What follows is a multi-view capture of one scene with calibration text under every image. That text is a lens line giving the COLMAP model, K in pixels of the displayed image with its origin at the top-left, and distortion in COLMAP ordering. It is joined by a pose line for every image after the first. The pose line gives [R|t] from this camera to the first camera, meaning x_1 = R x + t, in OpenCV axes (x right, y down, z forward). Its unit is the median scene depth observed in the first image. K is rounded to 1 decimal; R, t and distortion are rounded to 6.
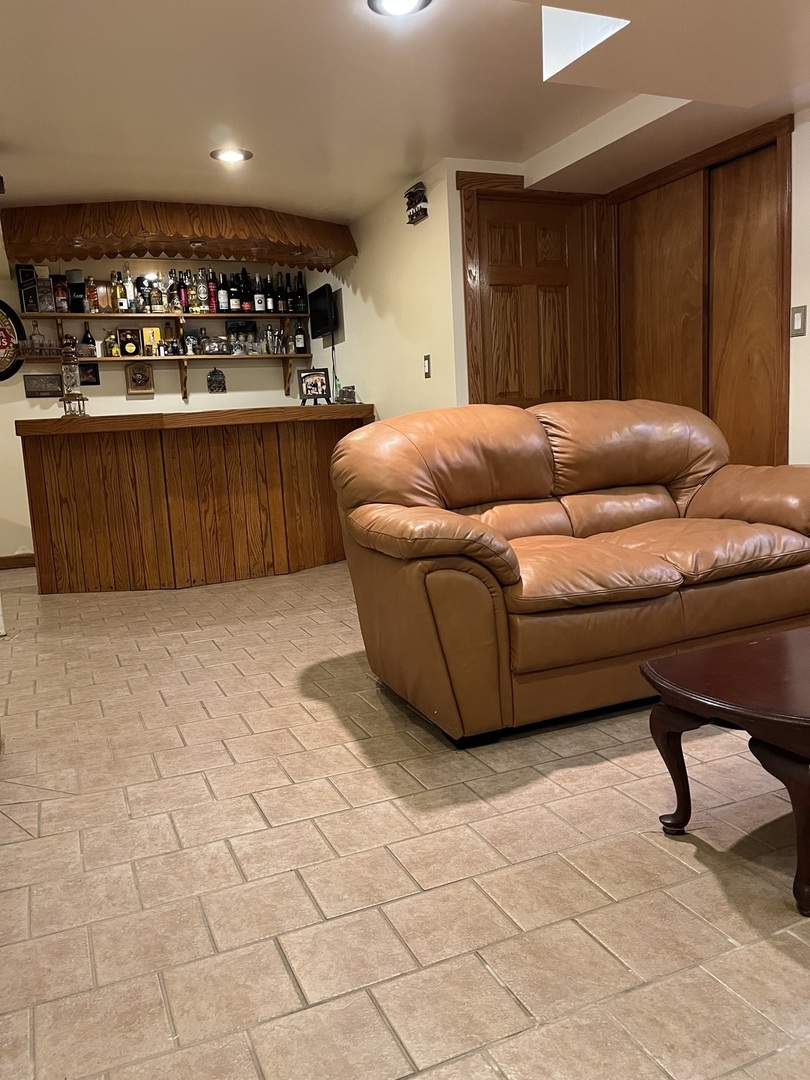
lens RADIAL K [[811.7, 0, 405.0], [0, 811.7, 540.0], [0, 0, 1]] dist [0.056630, -0.080716]
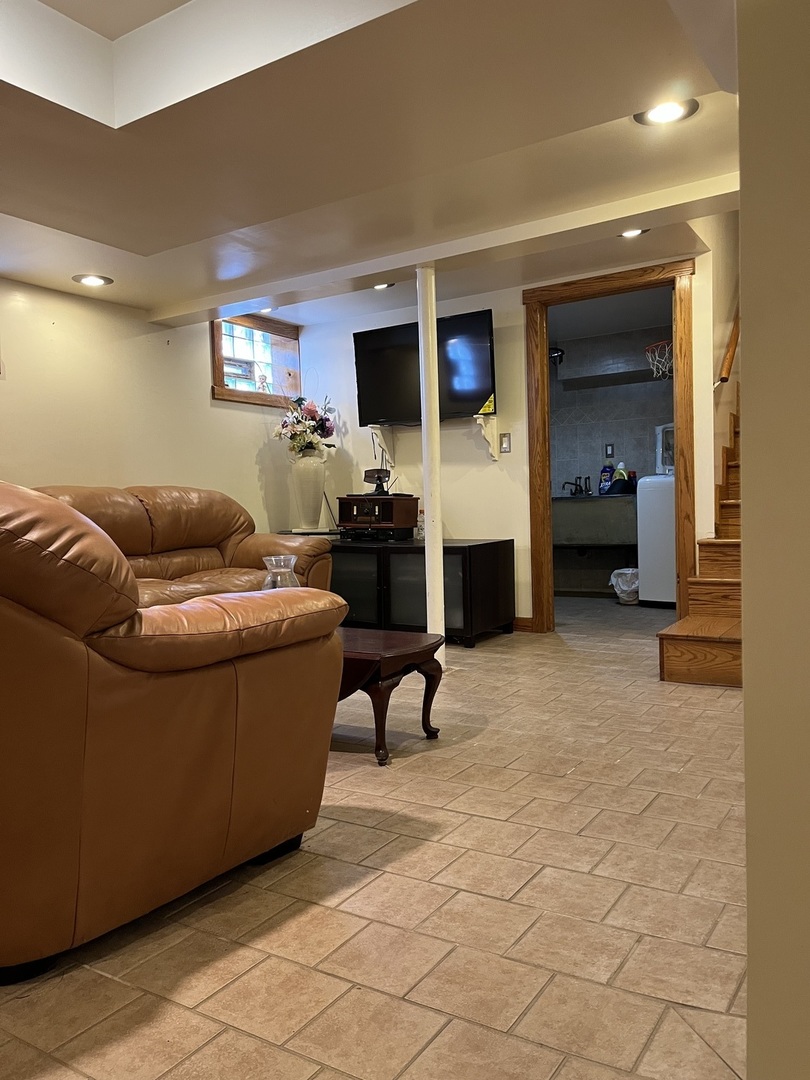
lens RADIAL K [[811.7, 0, 405.0], [0, 811.7, 540.0], [0, 0, 1]] dist [0.056630, -0.080716]
pose [[-0.544320, 0.039133, 0.837964, -0.397812], [0.178586, 0.981419, 0.070173, -0.062002], [-0.819648, 0.187846, -0.541194, 0.687414]]
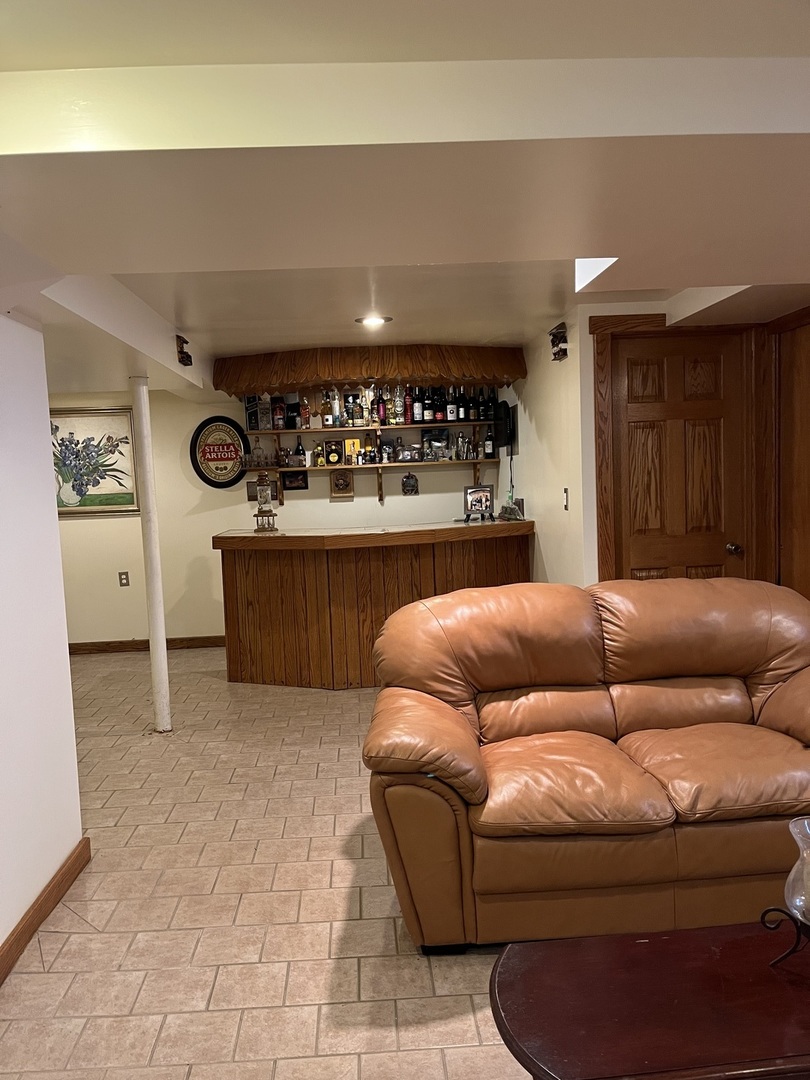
lens RADIAL K [[811.7, 0, 405.0], [0, 811.7, 540.0], [0, 0, 1]] dist [0.056630, -0.080716]
pose [[0.935822, 0.044990, -0.349590, 0.198311], [-0.060448, 0.997612, -0.033426, -0.120024], [0.347251, 0.052413, 0.936306, -0.004509]]
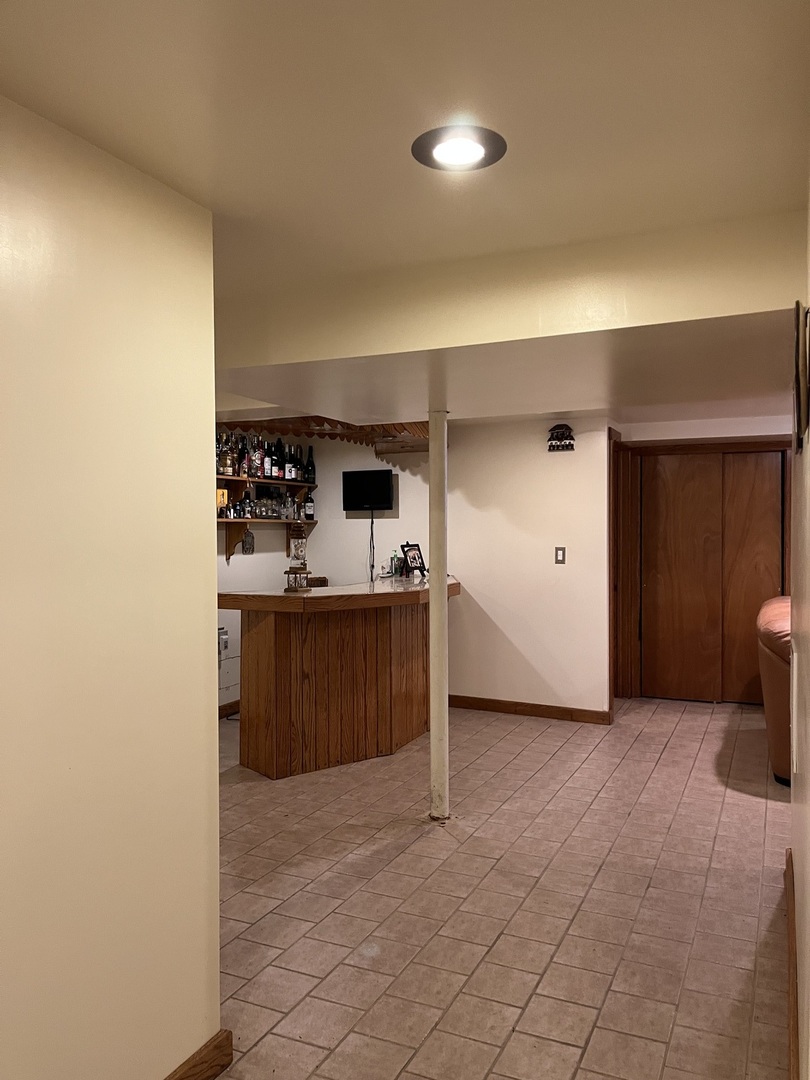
lens RADIAL K [[811.7, 0, 405.0], [0, 811.7, 540.0], [0, 0, 1]] dist [0.056630, -0.080716]
pose [[0.744320, 0.047056, 0.666163, -1.056729], [0.055298, 0.989746, -0.131698, -0.079718], [-0.665530, 0.134862, 0.734086, 0.199997]]
